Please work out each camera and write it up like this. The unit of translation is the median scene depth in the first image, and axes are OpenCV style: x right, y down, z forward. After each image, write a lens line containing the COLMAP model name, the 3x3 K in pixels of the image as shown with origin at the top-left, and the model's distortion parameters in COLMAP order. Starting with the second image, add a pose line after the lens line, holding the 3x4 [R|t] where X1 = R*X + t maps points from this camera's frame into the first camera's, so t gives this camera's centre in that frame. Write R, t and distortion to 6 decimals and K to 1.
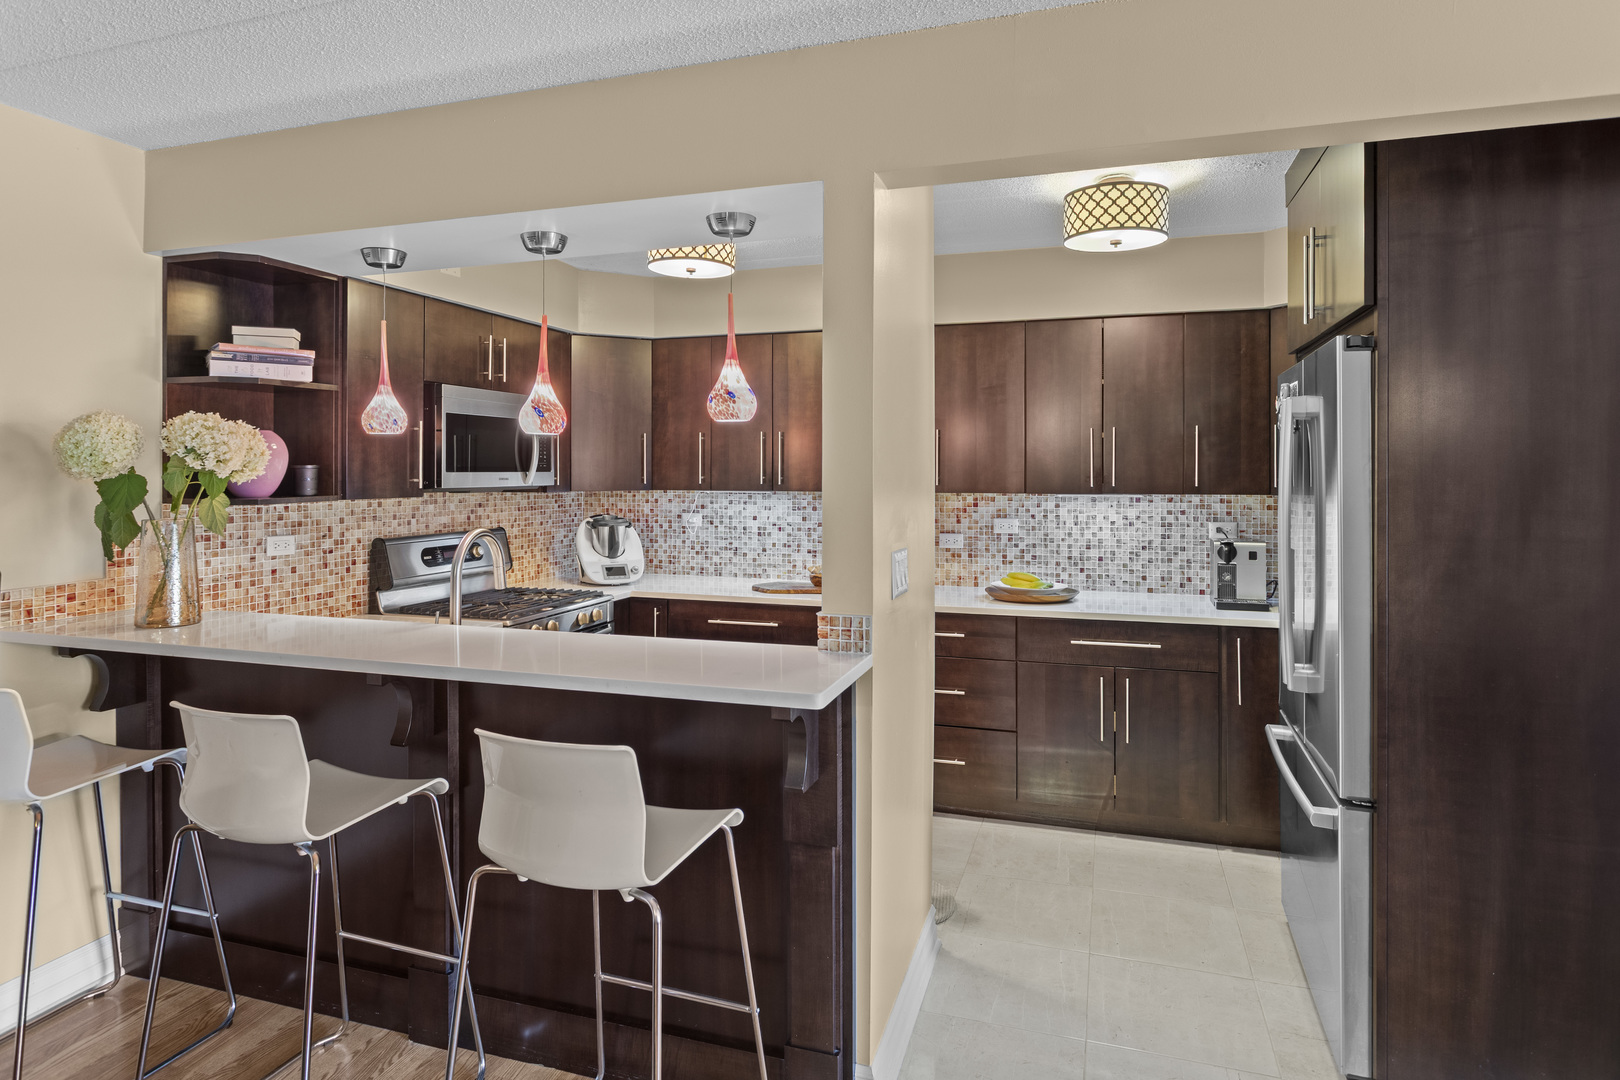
lens RADIAL K [[928.7, 0, 792.7], [0, 928.7, 474.0], [0, 0, 1]] dist [-0.000914, 0.001394]
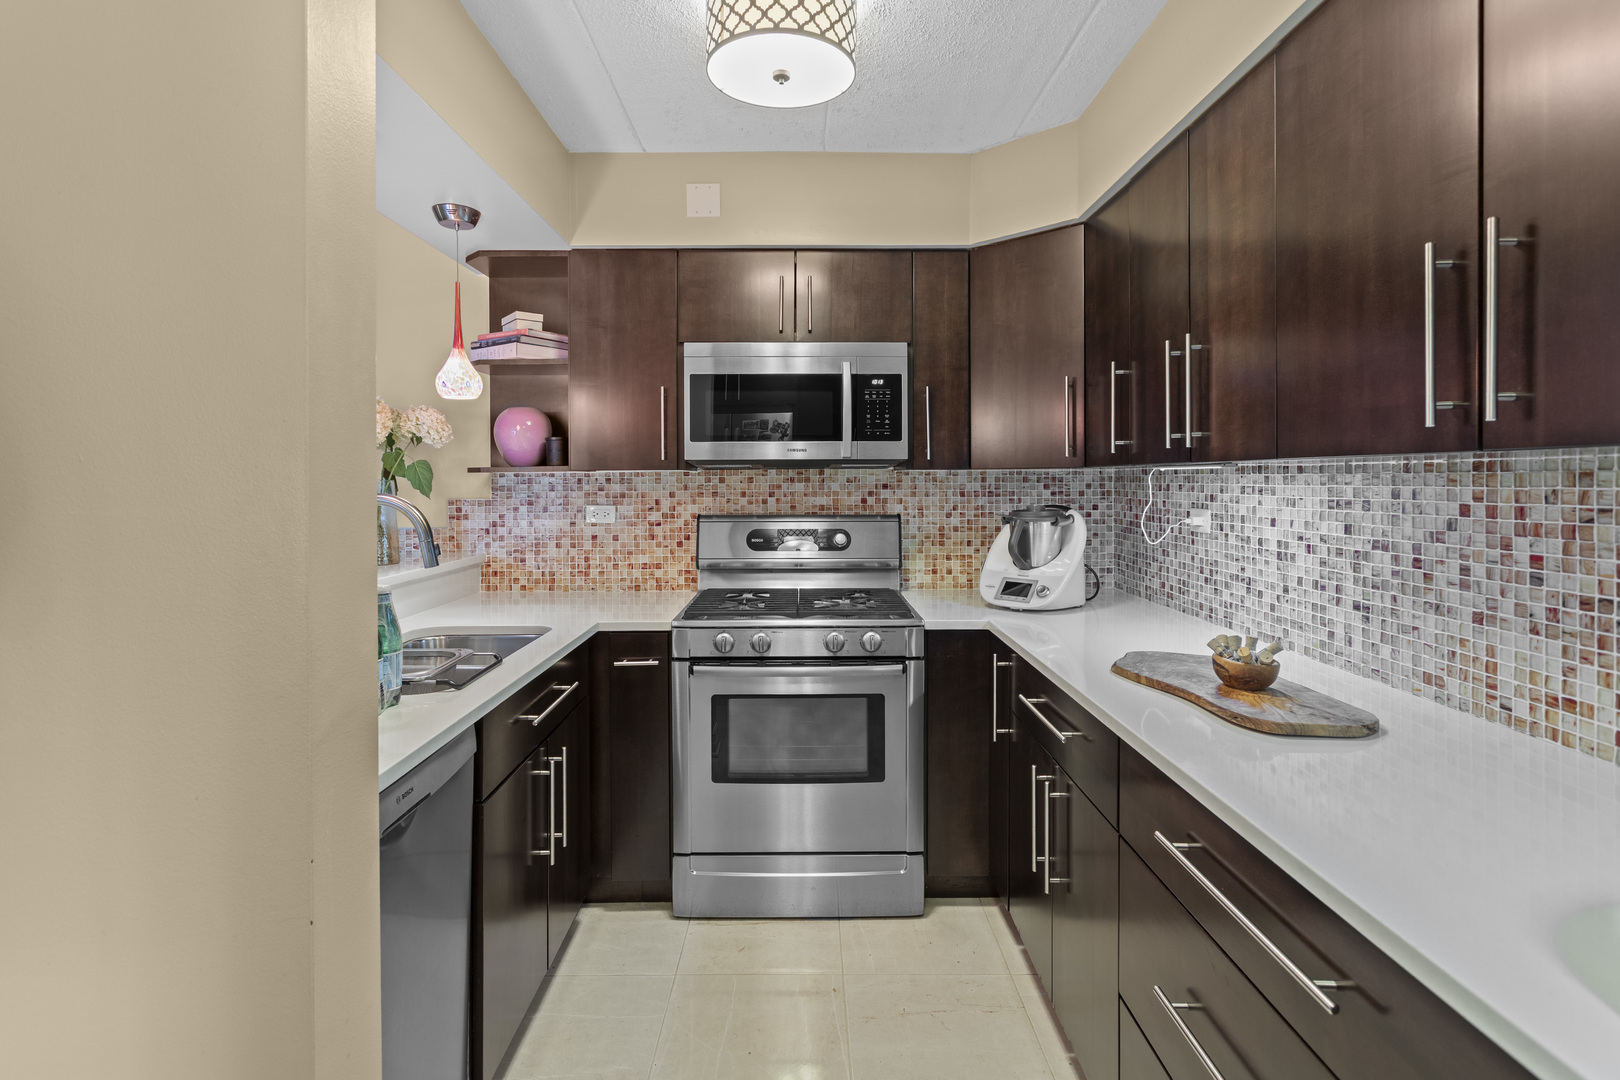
lens RADIAL K [[773.5, 0, 805.3], [0, 773.5, 487.6], [0, 0, 1]] dist [0.003369, 0.000908]
pose [[0.326593, 0.008137, -0.945130, 0.302331], [-0.000353, 0.999964, 0.008487, 0.029507], [0.945165, -0.002438, 0.326584, 0.723532]]
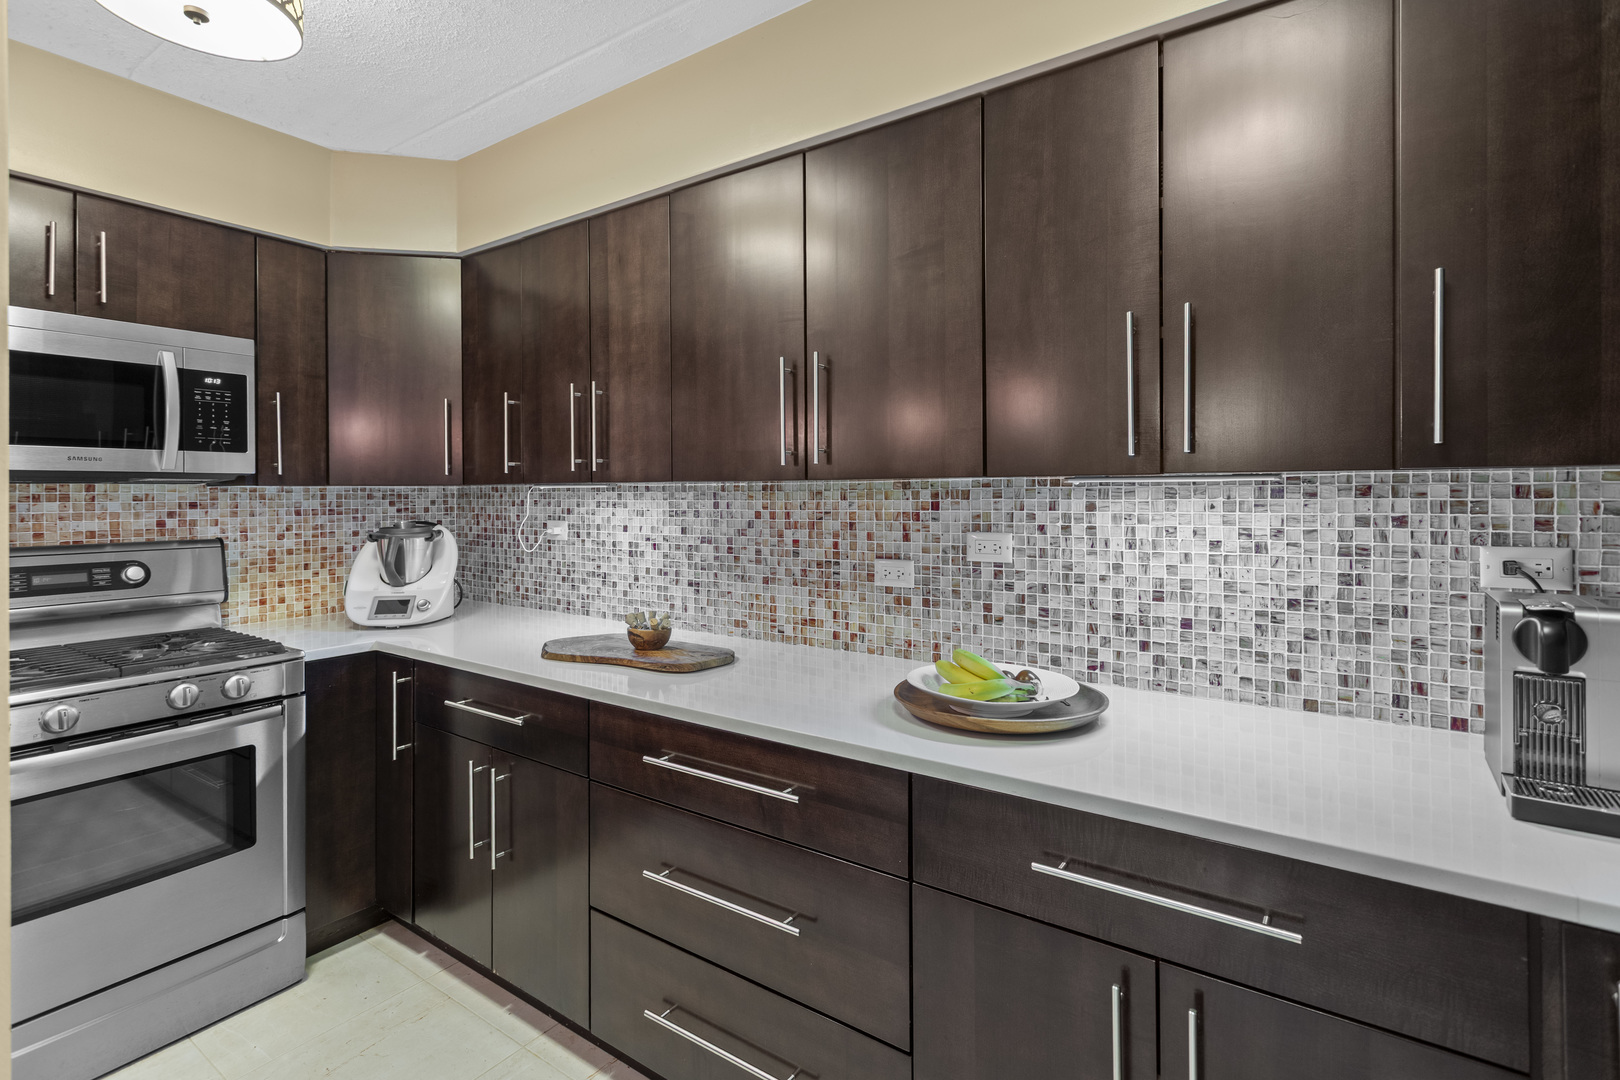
lens RADIAL K [[773.5, 0, 801.9], [0, 773.5, 494.8], [0, 0, 1]] dist [0.003369, 0.000908]
pose [[0.959142, -0.004062, -0.282895, 0.261756], [0.003626, 0.999991, -0.002066, 0.029200], [0.282901, 0.000956, 0.959149, 0.592969]]
